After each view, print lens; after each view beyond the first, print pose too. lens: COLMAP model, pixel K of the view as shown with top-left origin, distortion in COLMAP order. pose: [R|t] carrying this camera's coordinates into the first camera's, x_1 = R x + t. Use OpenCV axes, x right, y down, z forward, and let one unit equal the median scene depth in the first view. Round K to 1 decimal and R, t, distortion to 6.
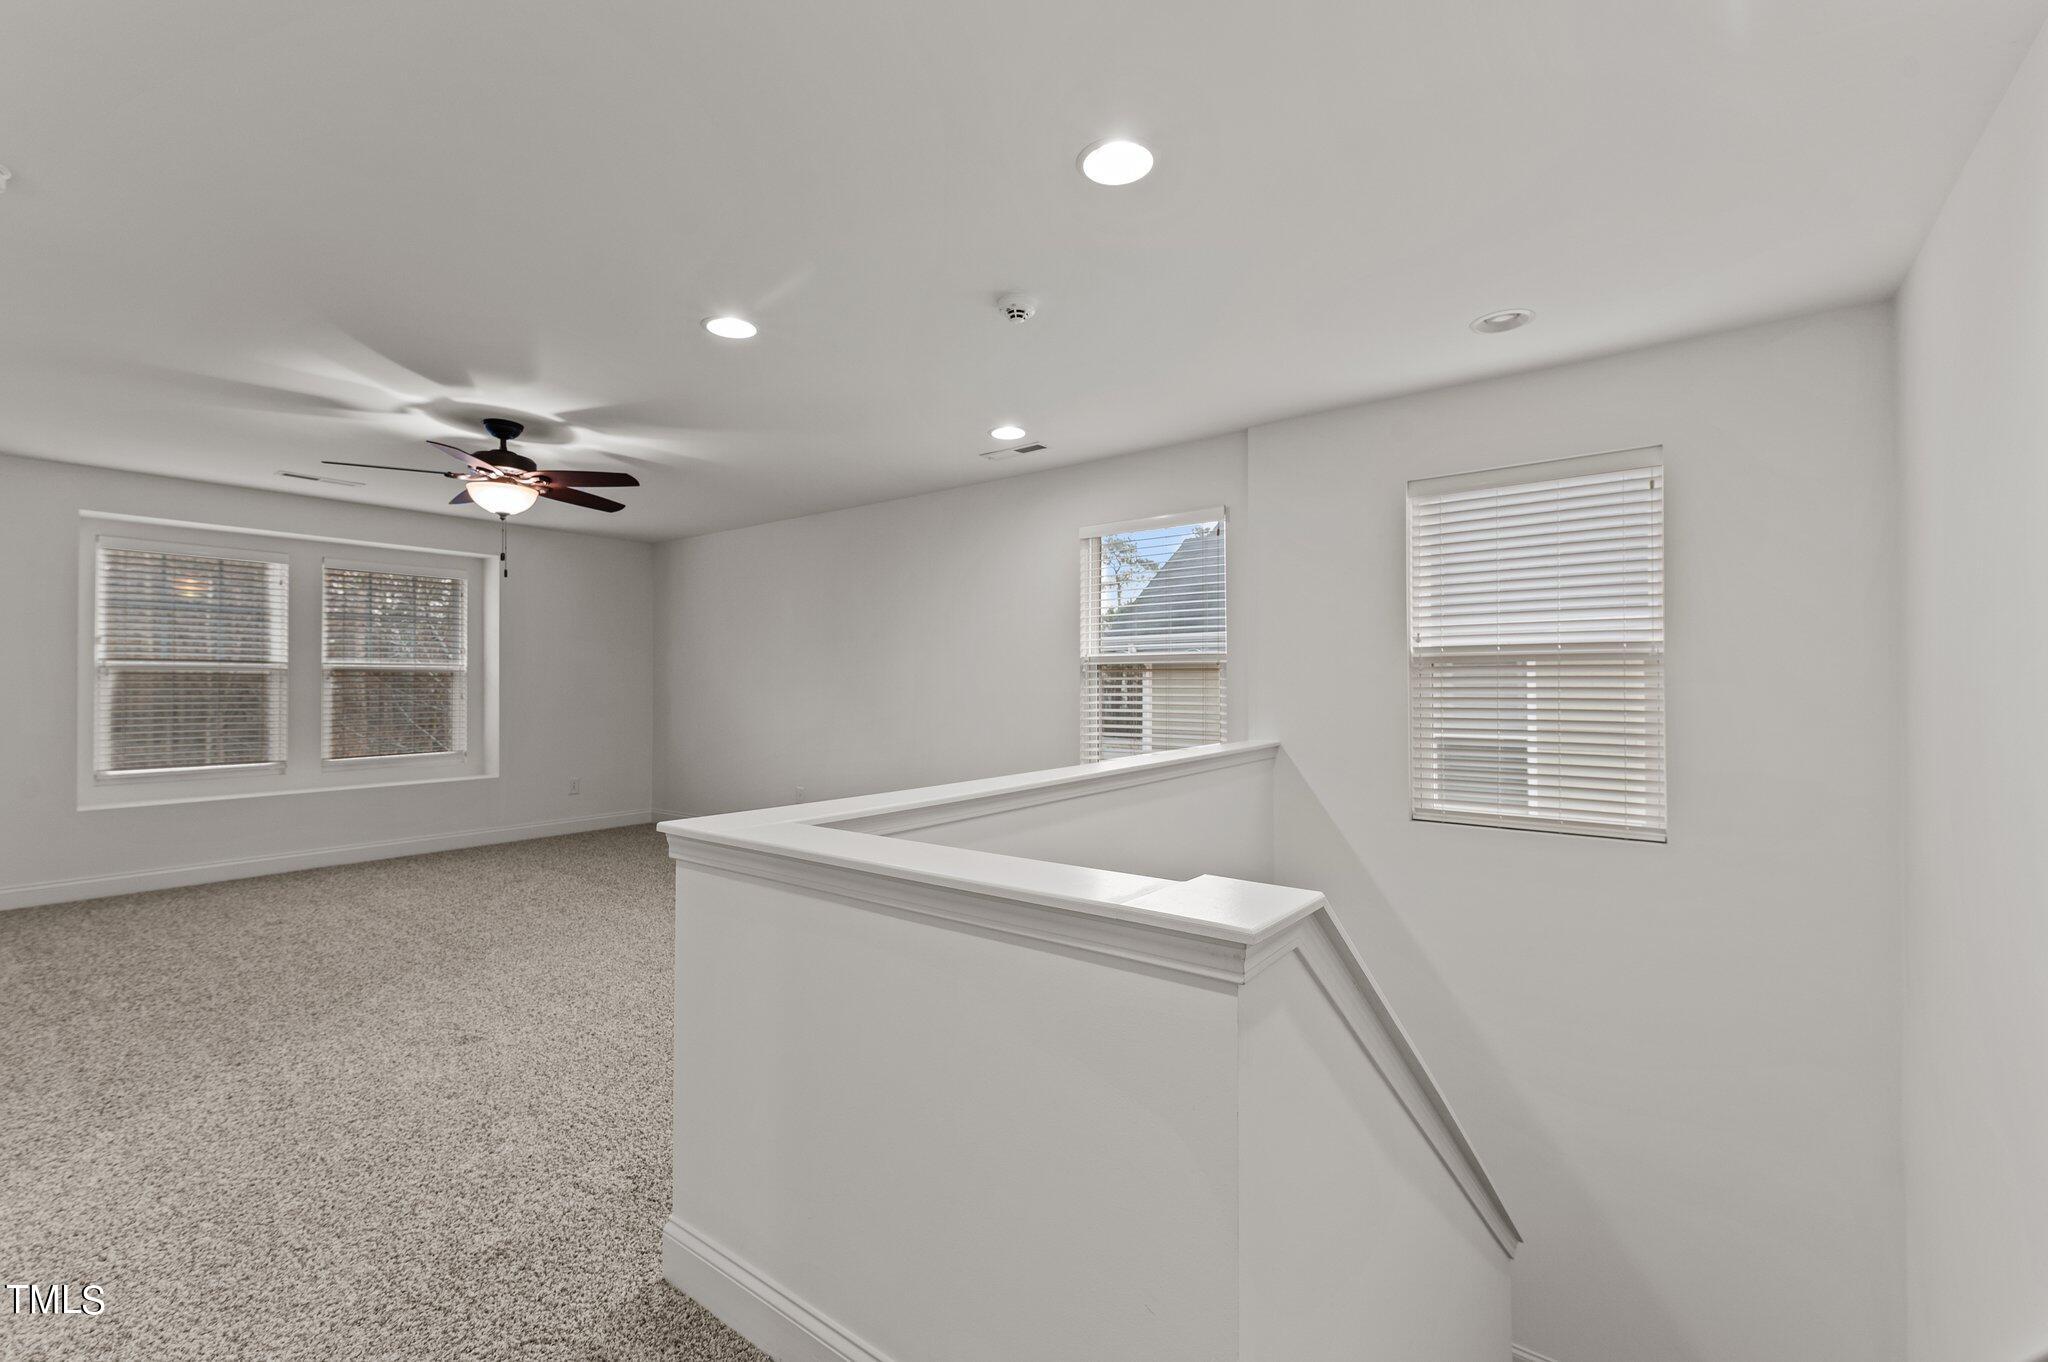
lens RADIAL K [[882.9, 0, 1032.9], [0, 882.9, 693.0], [0, 0, 1]] dist [0.031533, -0.011741]
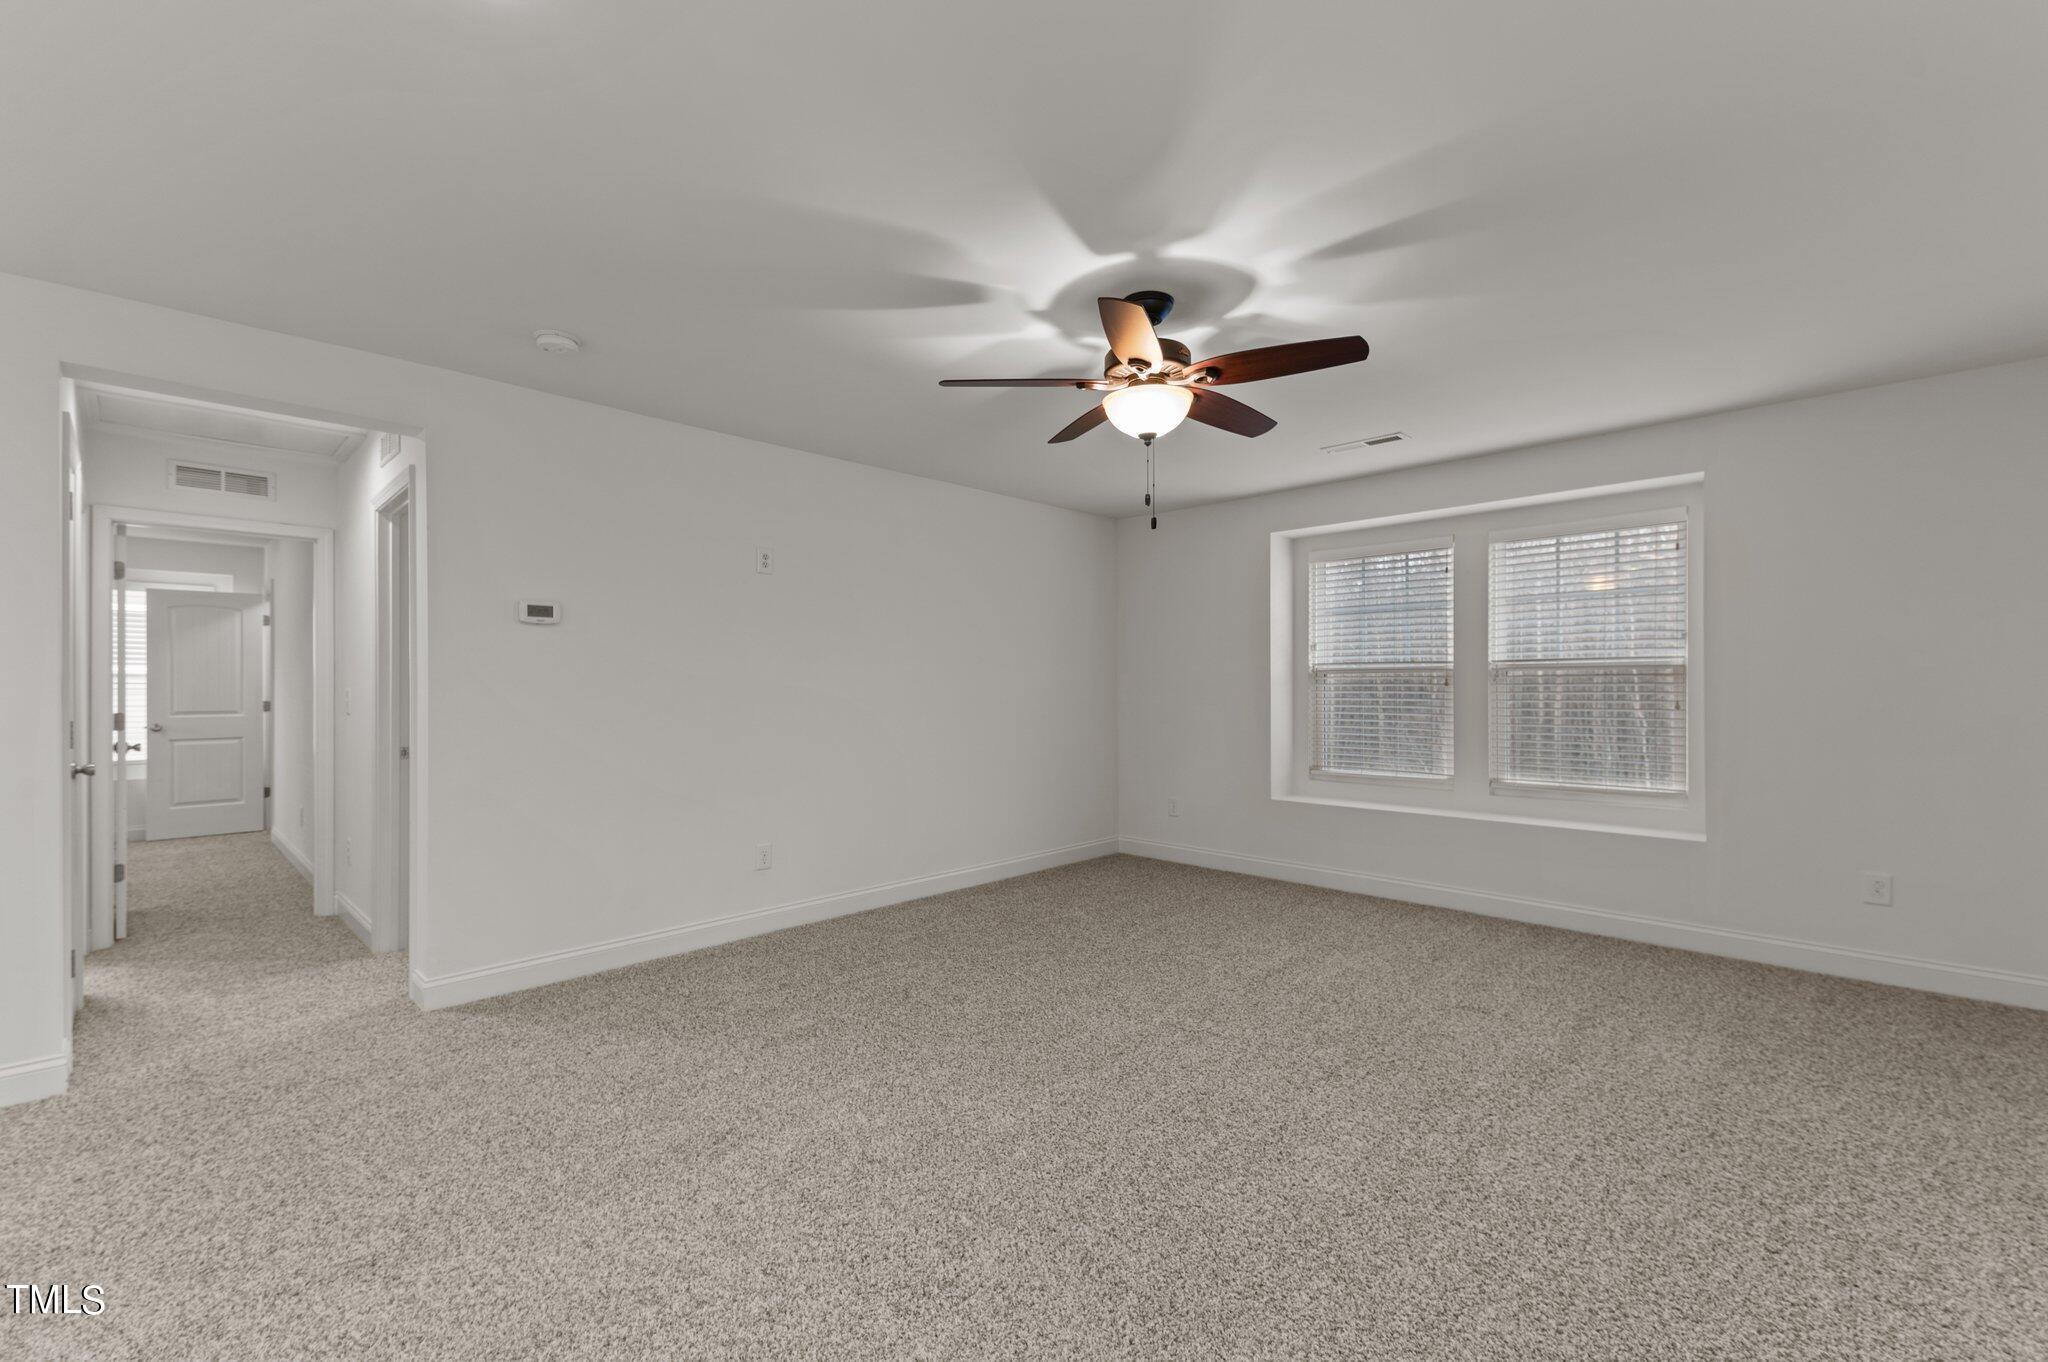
lens RADIAL K [[882.9, 0, 1032.9], [0, 882.9, 693.0], [0, 0, 1]] dist [0.031533, -0.011741]
pose [[-0.129635, 0.002542, -0.991559, 0.093043], [-0.010901, 0.999933, 0.003988, -0.002867], [0.991502, 0.011326, -0.129599, 0.976946]]
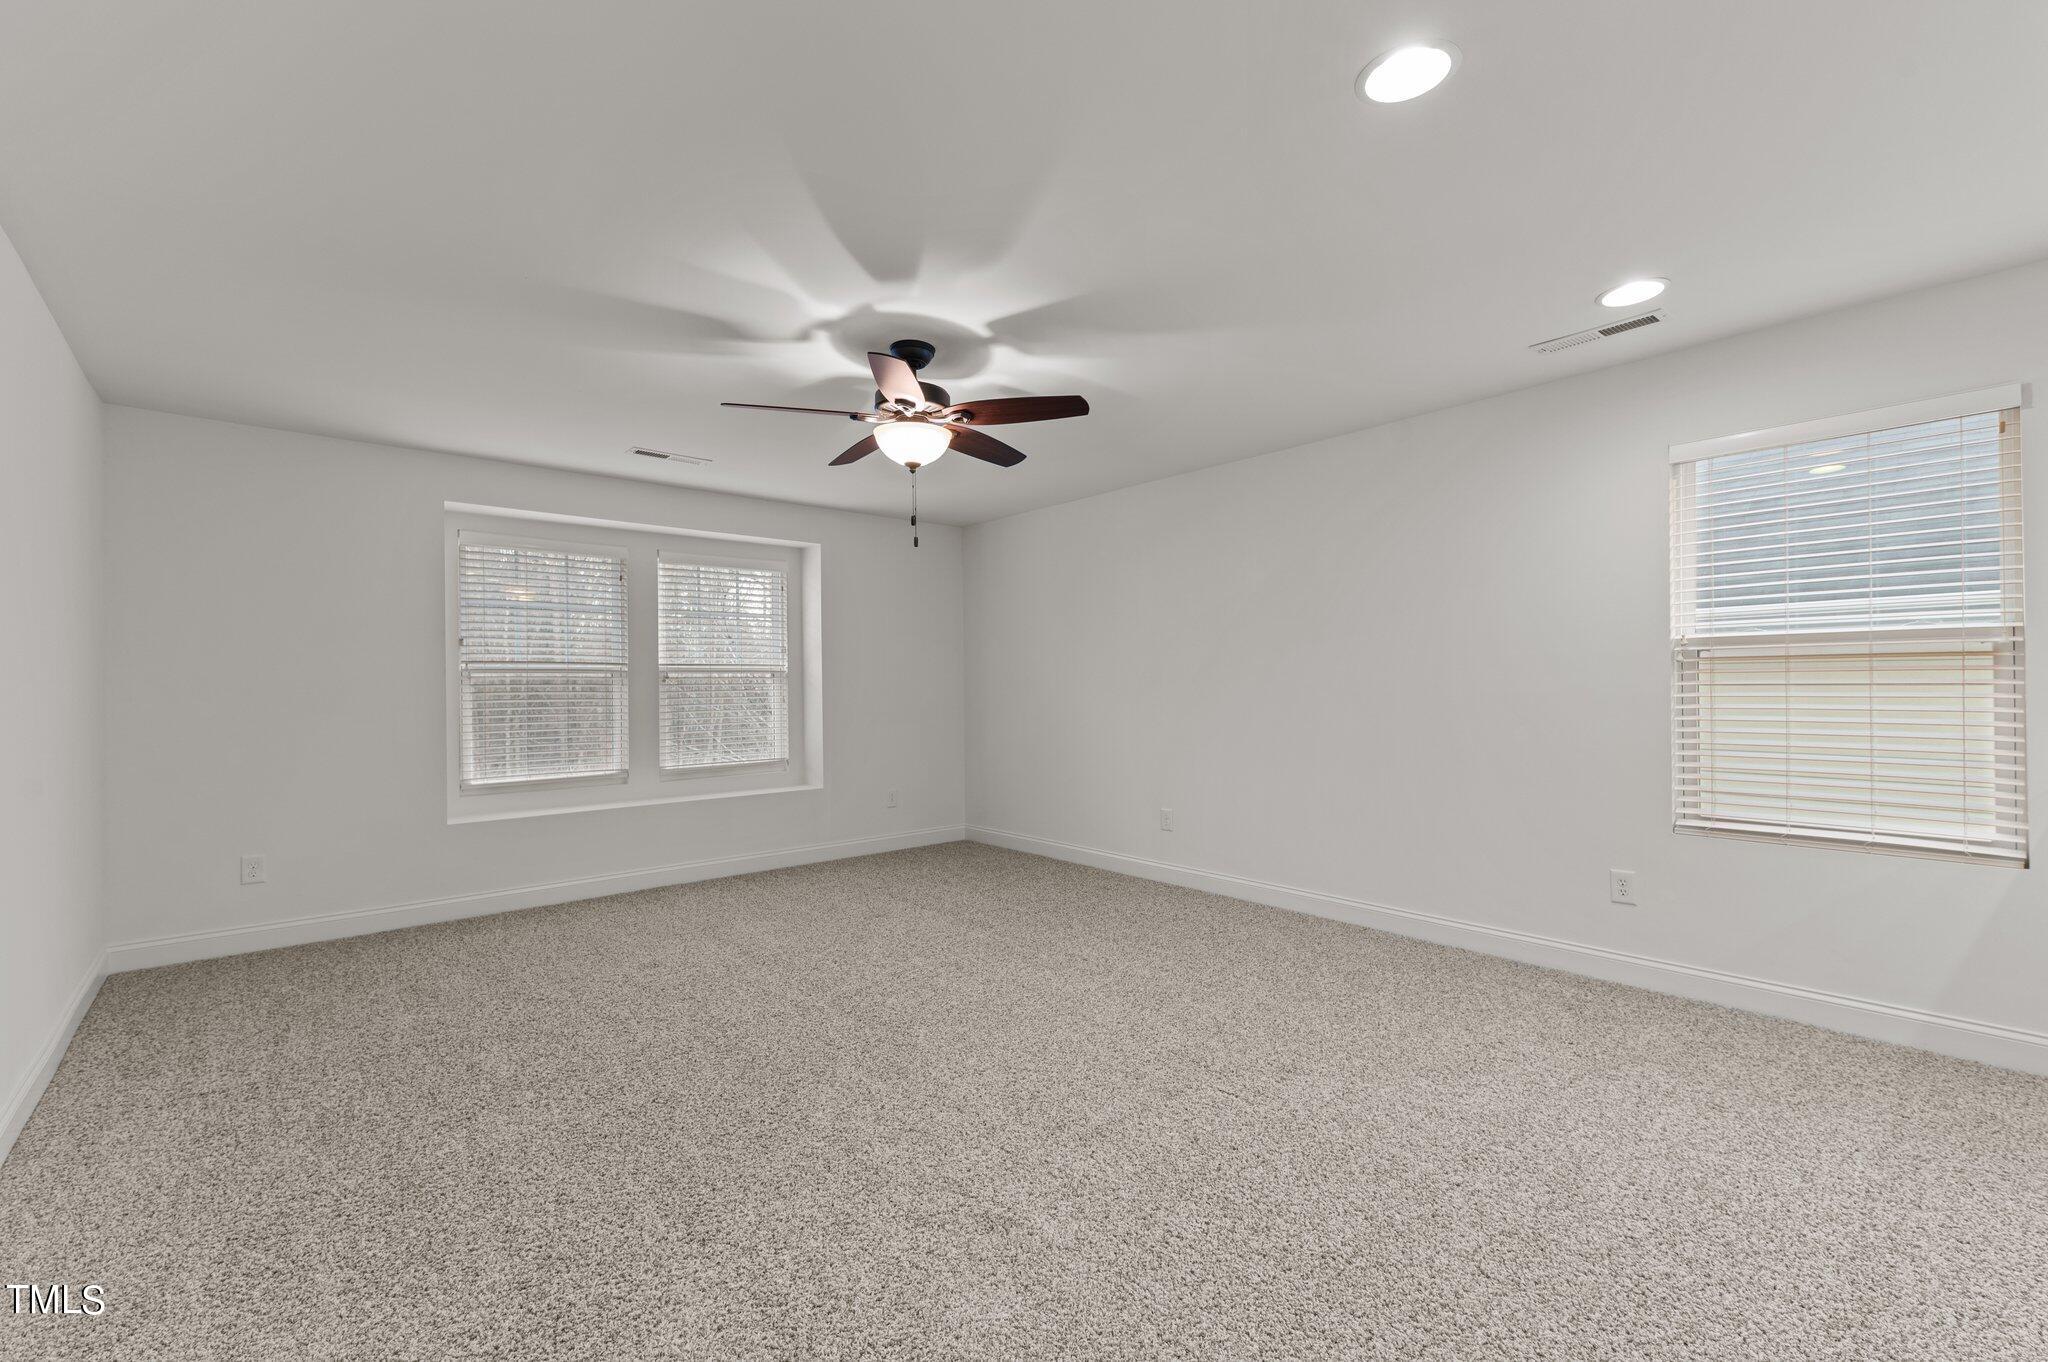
lens RADIAL K [[866.4, 0, 1013.3], [0, 866.4, 703.0], [0, 0, 1]] dist [0.028165, -0.000004]
pose [[0.978775, -0.002590, -0.204920, -0.342492], [0.005210, 0.999911, 0.012249, -0.002666], [0.204870, -0.013057, 0.978702, 0.266102]]
